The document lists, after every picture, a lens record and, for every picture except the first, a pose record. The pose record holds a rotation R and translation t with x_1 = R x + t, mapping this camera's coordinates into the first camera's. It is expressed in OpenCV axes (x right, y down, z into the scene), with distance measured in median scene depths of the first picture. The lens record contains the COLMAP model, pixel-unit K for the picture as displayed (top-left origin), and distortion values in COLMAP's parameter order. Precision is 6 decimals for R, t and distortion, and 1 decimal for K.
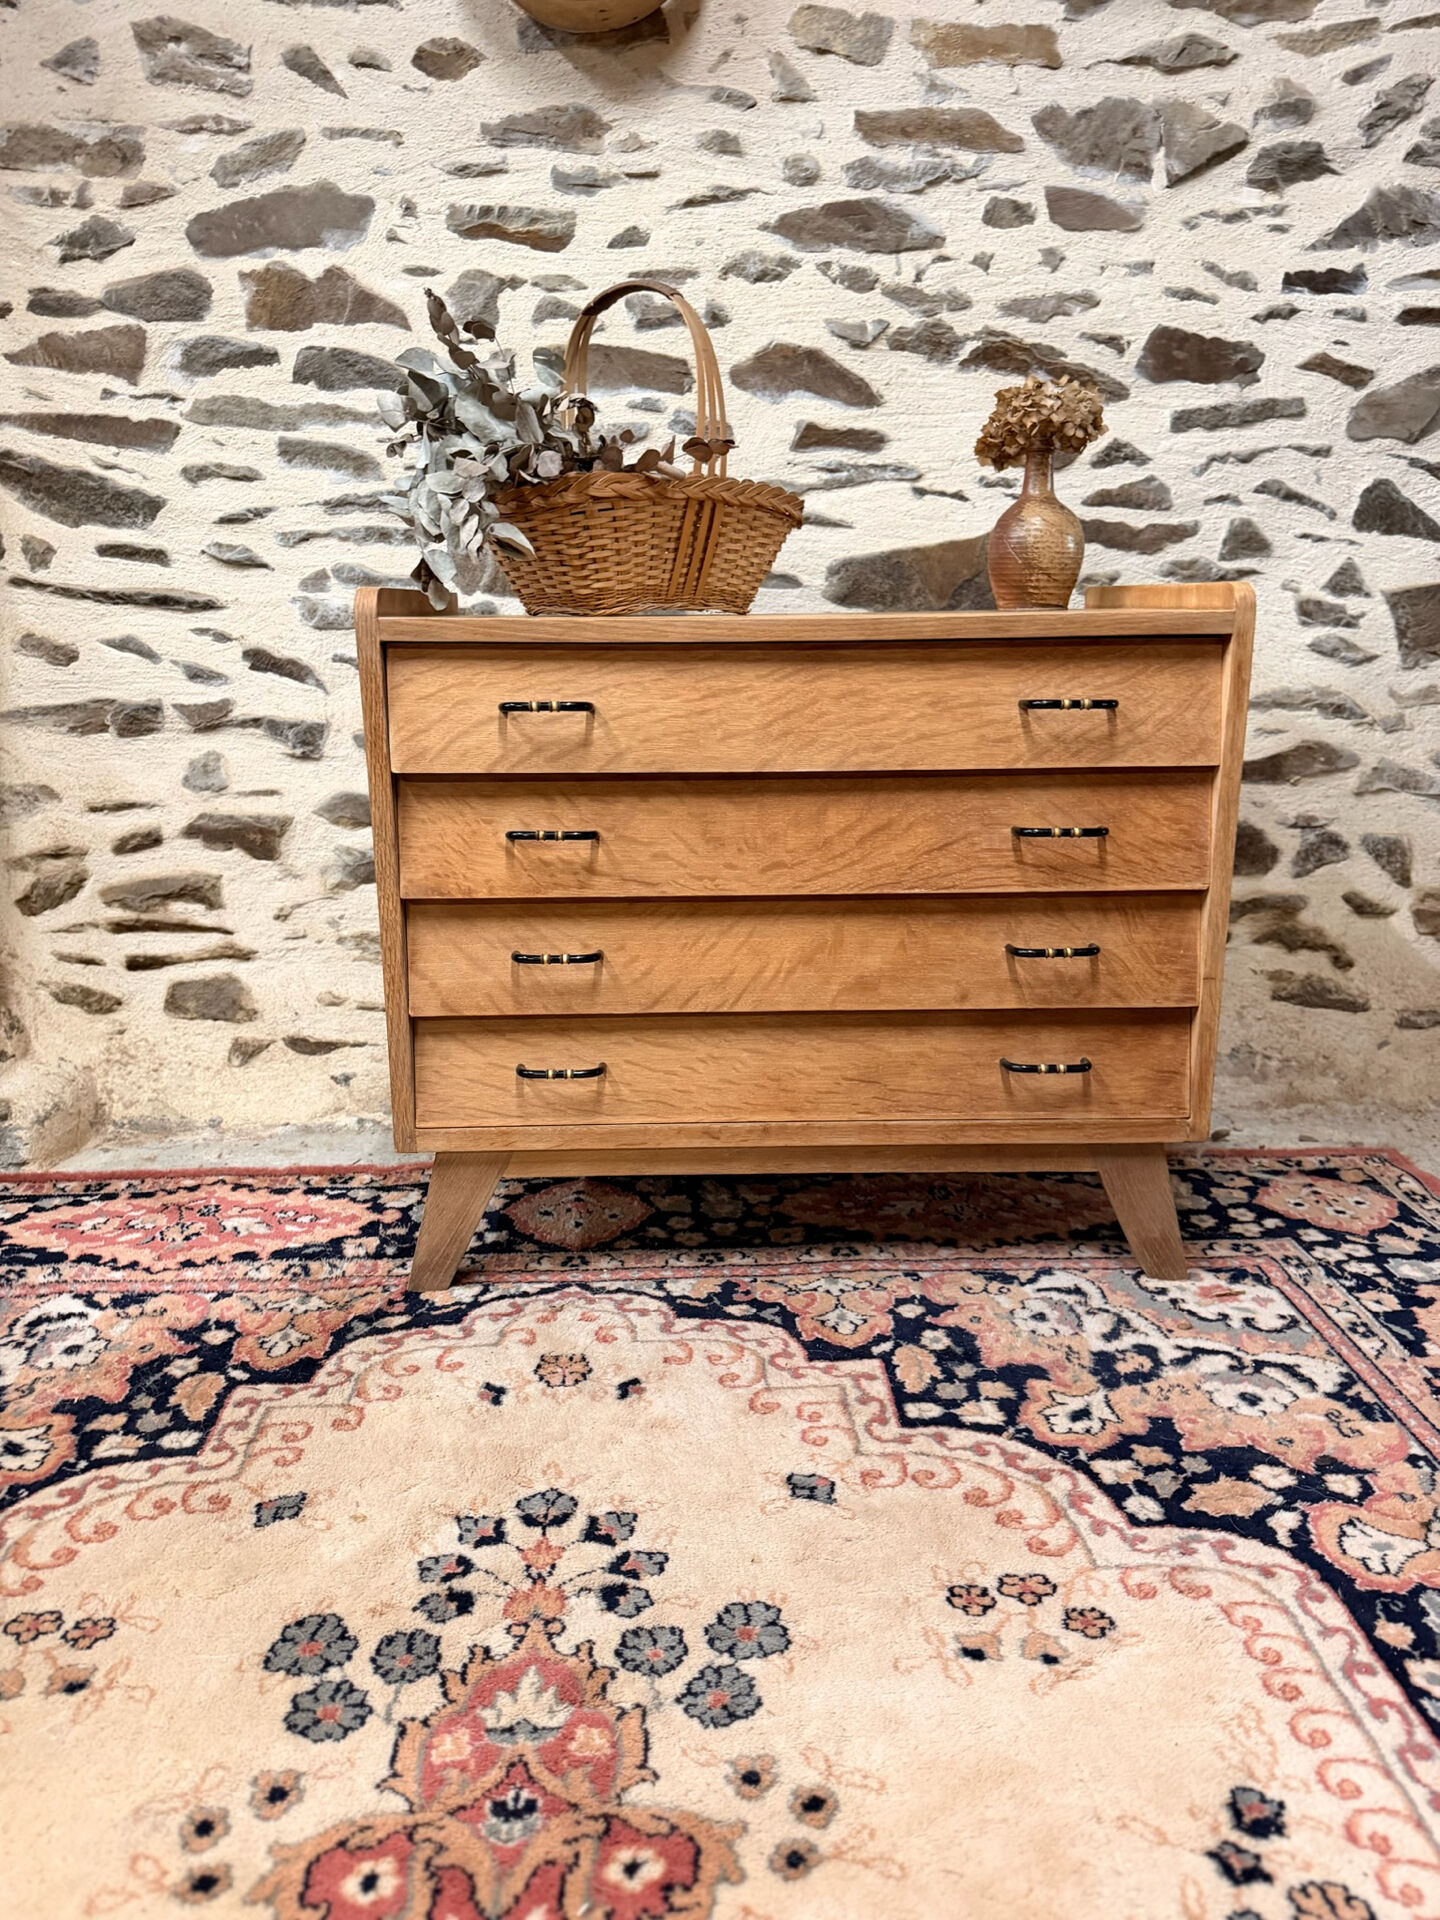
lens RADIAL K [[1327.9, 0, 714.1], [0, 1327.9, 962.1], [0, 0, 1]] dist [0.131260, -0.263069]
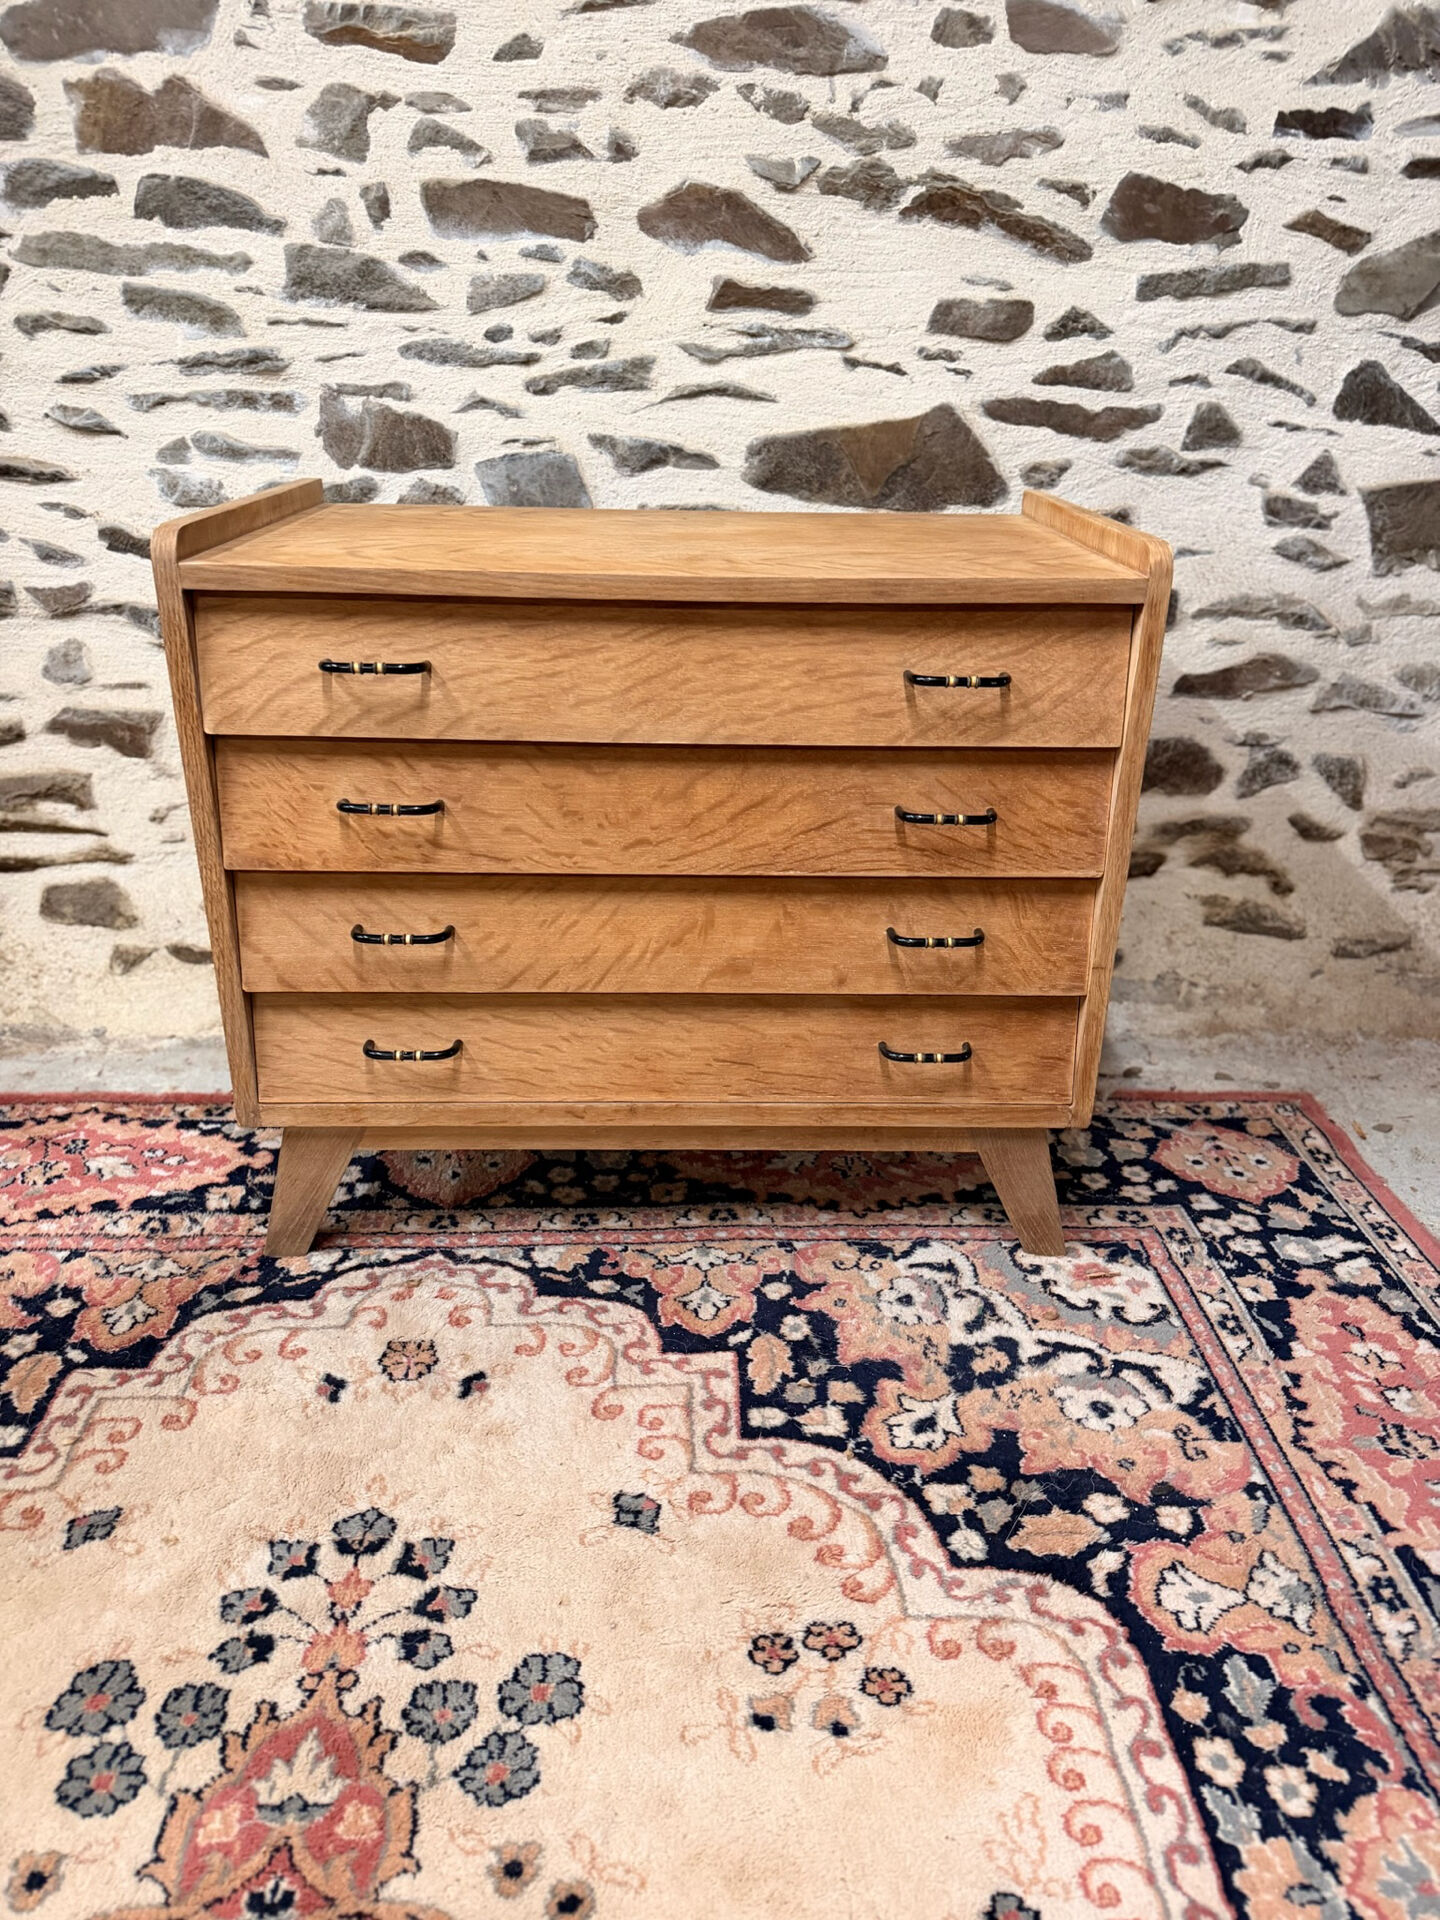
lens RADIAL K [[1328.1, 0, 733.1], [0, 1328.1, 961.0], [0, 0, 1]] dist [0.106641, -0.169400]
pose [[0.999698, 0.022764, 0.009307, 0.100388], [-0.023973, 0.986465, 0.162210, -0.136624], [-0.005489, -0.162384, 0.986712, 0.075033]]
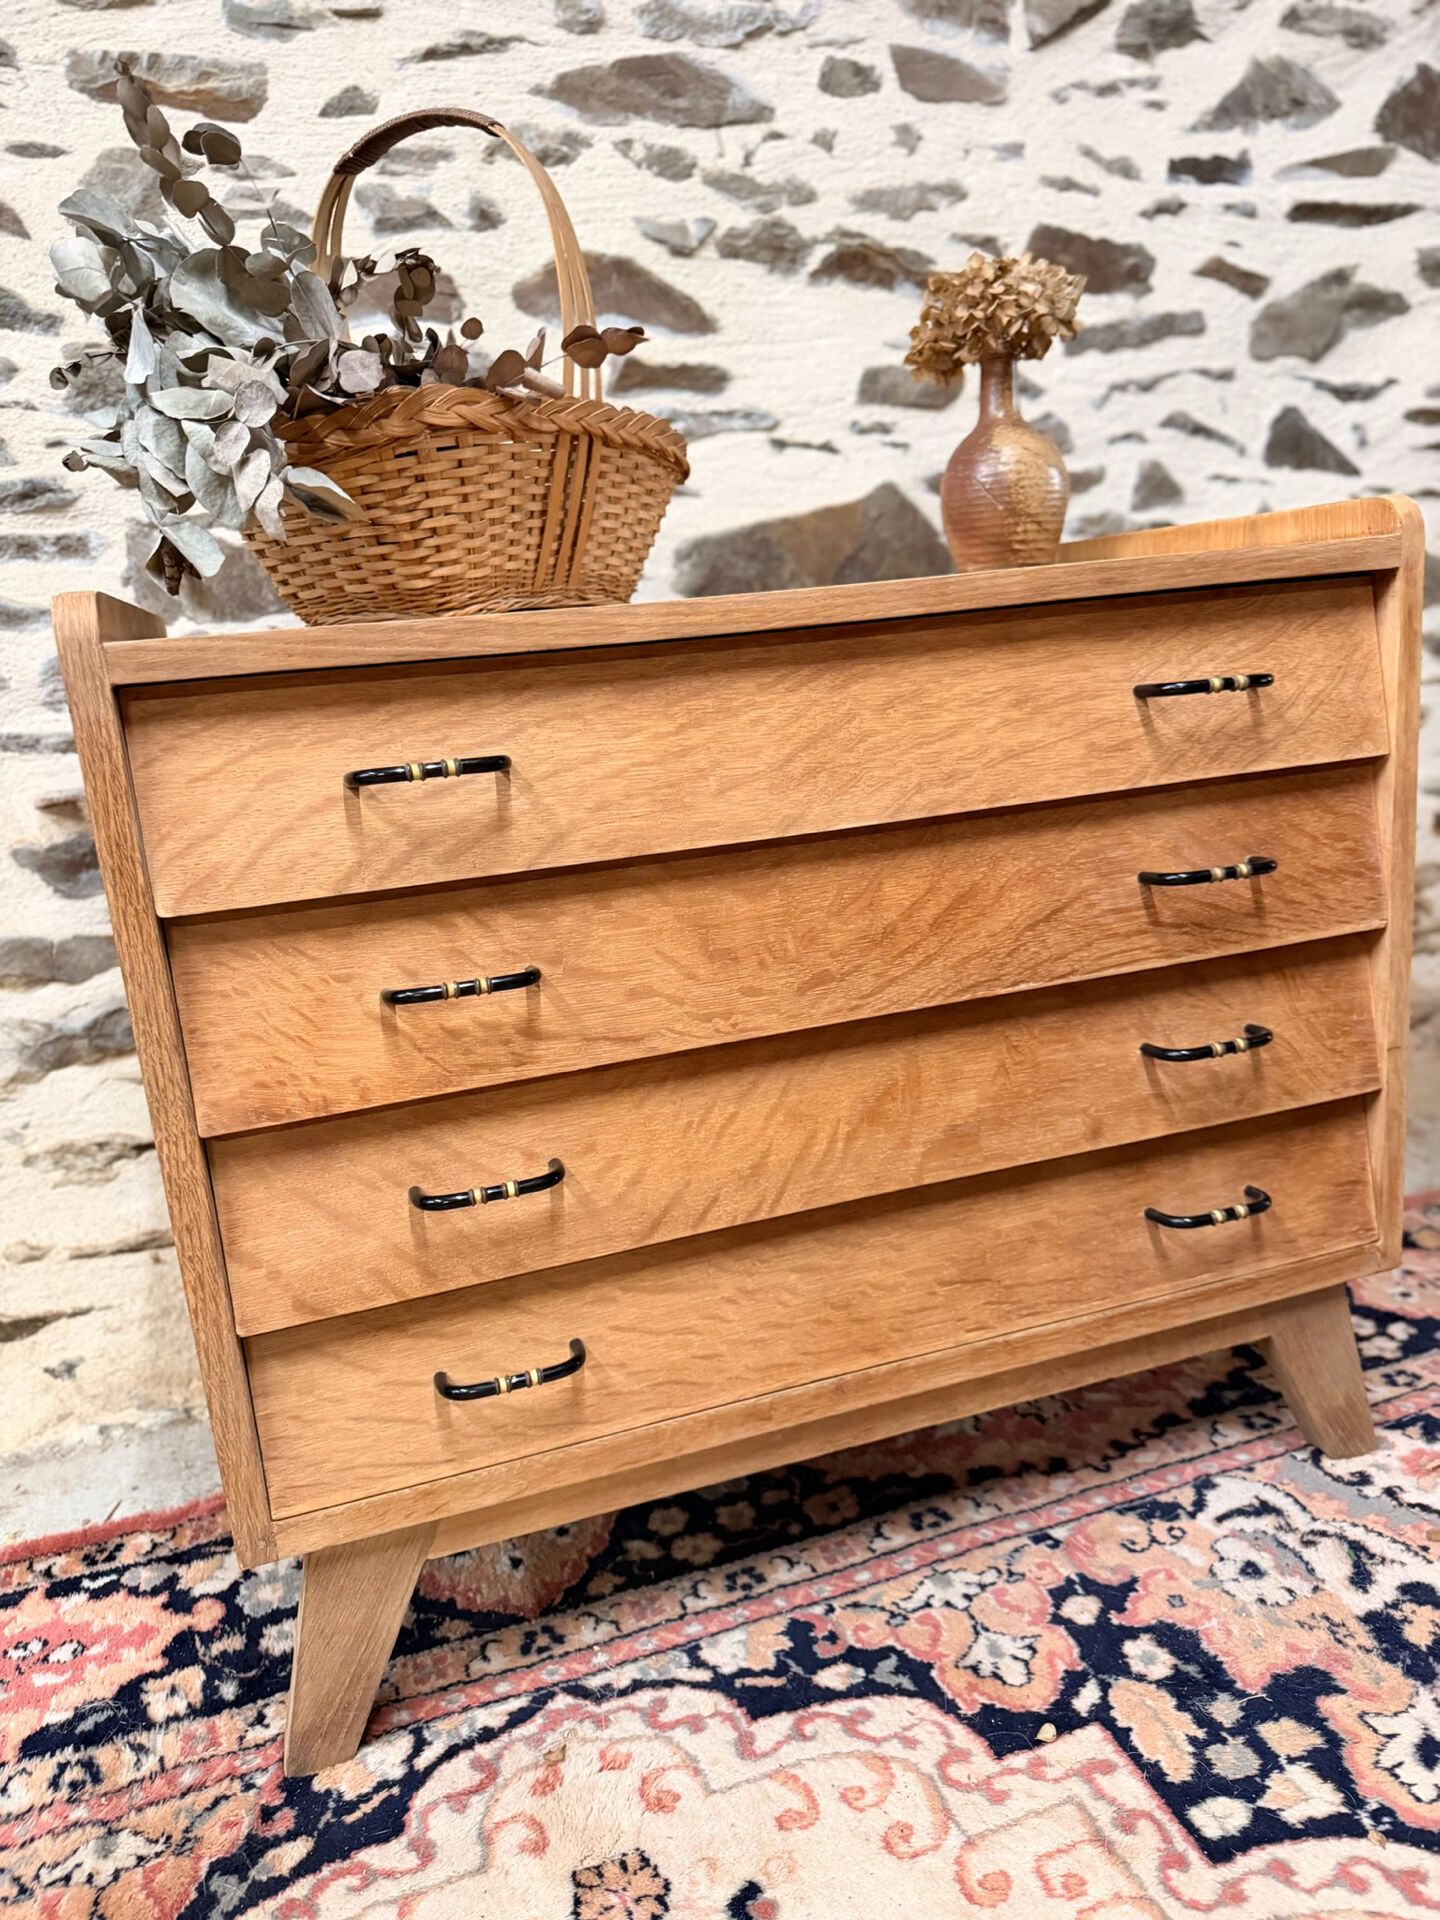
lens RADIAL K [[1367.3, 0, 710.7], [0, 1367.3, 960.2], [0, 0, 1]] dist [-0.015251, 0.001286]
pose [[0.959316, -0.140919, 0.244650, -0.150697], [0.148006, 0.988928, -0.010733, -0.079353], [-0.240429, 0.046506, 0.969552, 0.374482]]
